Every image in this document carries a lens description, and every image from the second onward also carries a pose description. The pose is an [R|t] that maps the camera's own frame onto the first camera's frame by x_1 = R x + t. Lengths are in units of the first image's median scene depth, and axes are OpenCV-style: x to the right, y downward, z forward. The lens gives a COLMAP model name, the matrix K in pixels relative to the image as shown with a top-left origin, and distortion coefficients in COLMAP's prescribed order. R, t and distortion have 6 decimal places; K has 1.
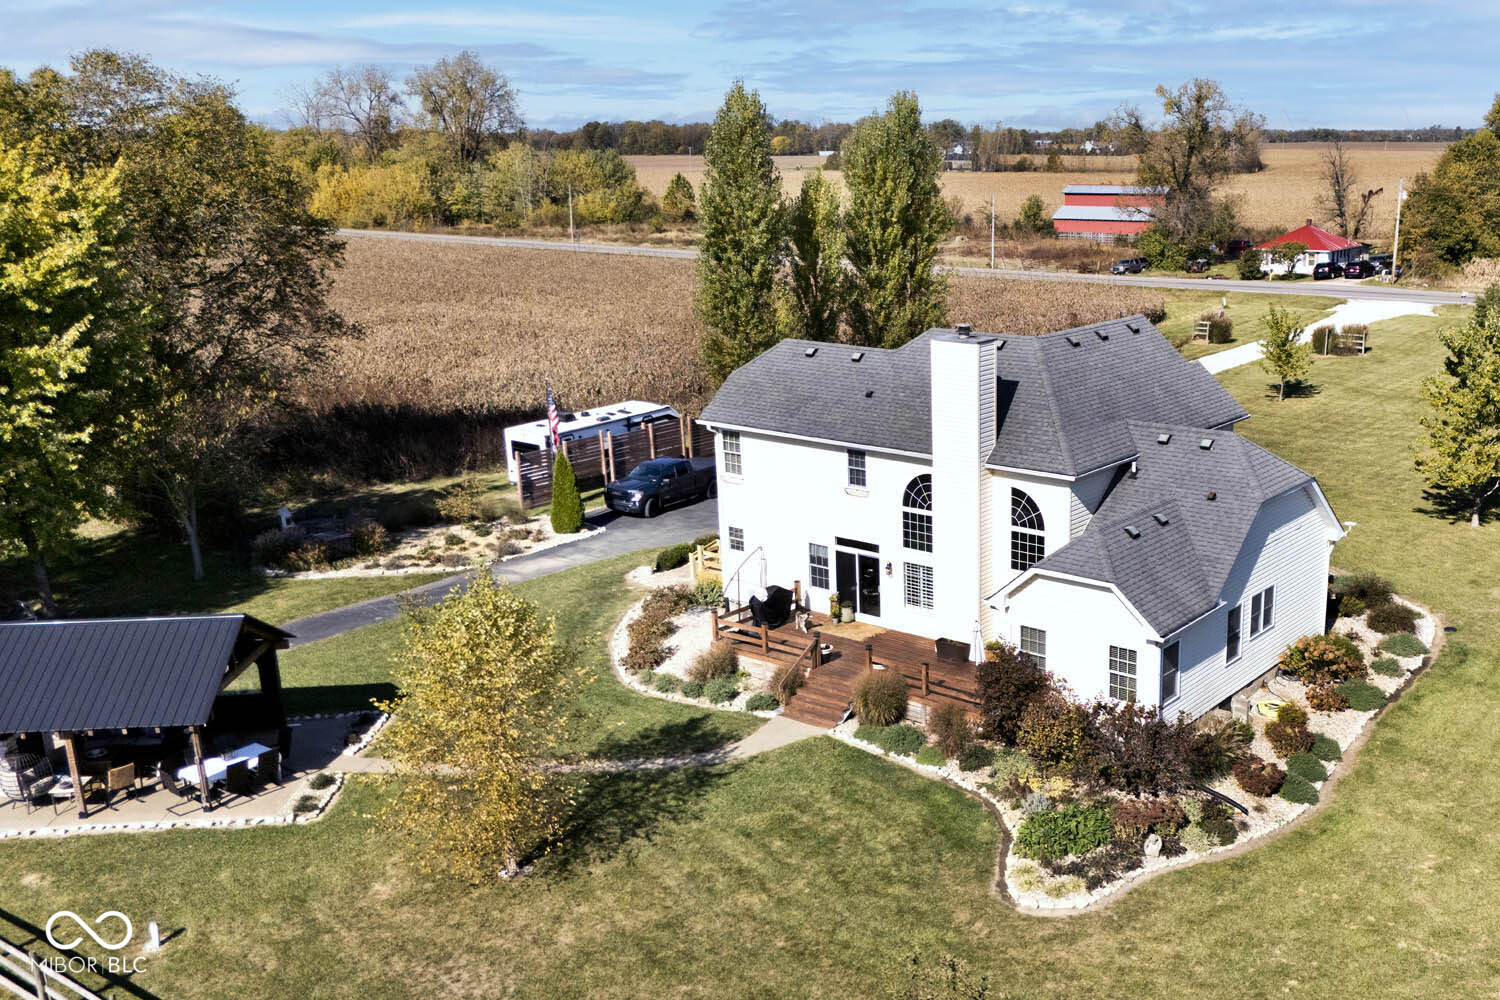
lens RADIAL K [[1468.7, 0, 912.4], [0, 1468.7, 532.3], [0, 0, 1]] dist [0.124777, -0.186492]
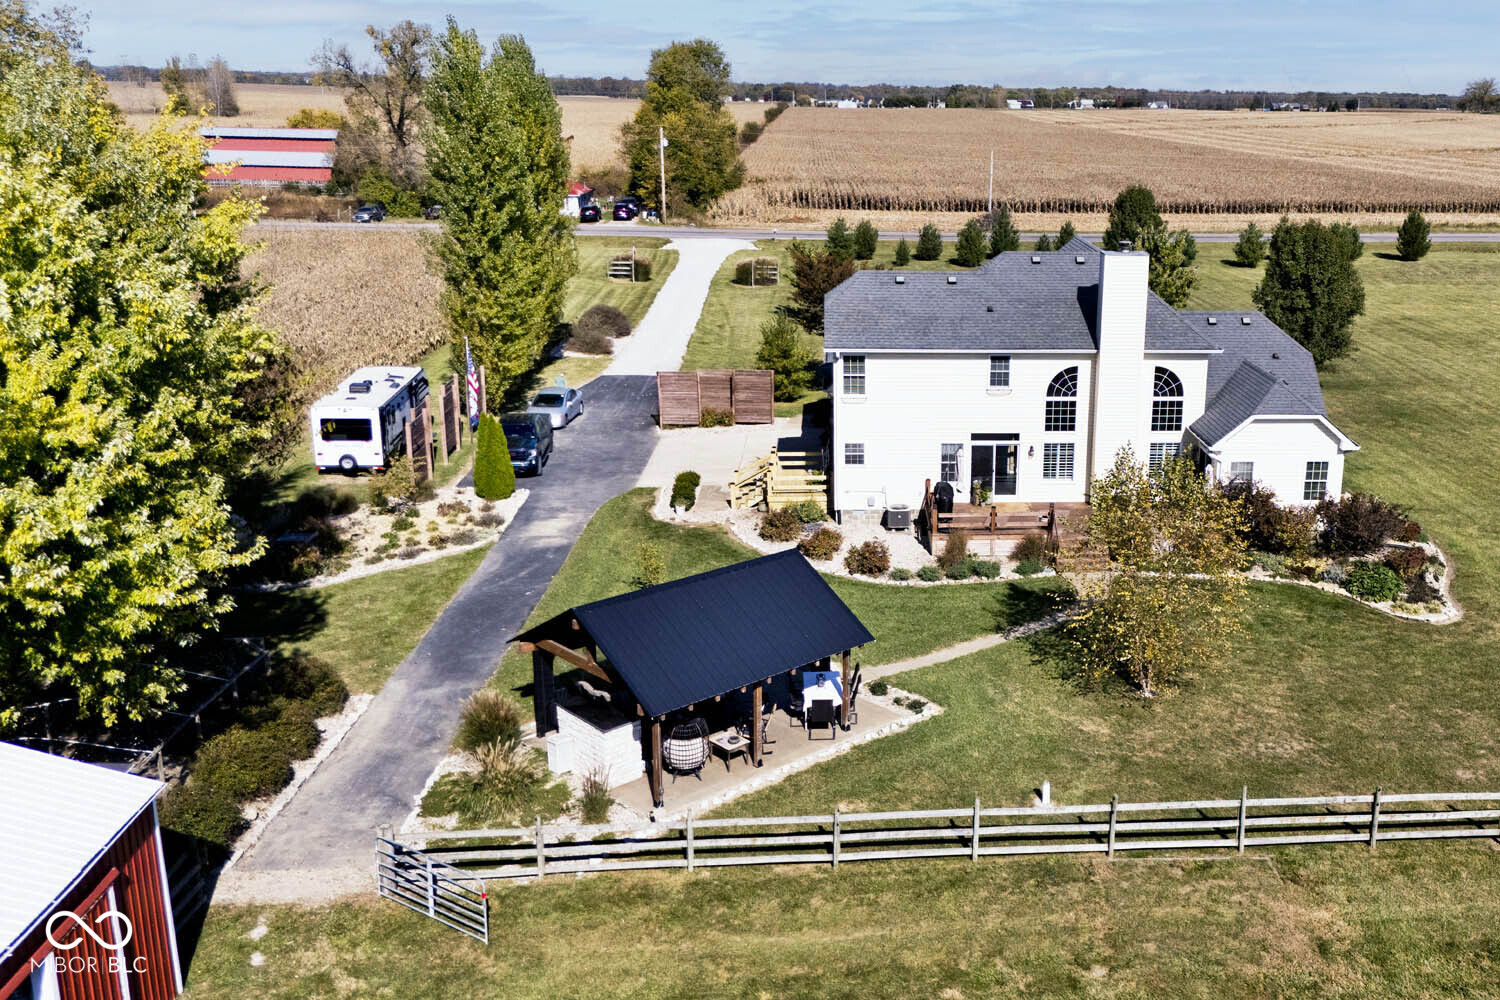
lens RADIAL K [[1468.7, 0, 912.4], [0, 1468.7, 532.3], [0, 0, 1]] dist [0.124777, -0.186492]
pose [[0.766973, -0.170154, 0.618708, -0.863088], [0.149613, 0.985047, 0.085436, -0.027905], [-0.623993, 0.027040, 0.780962, 0.119109]]
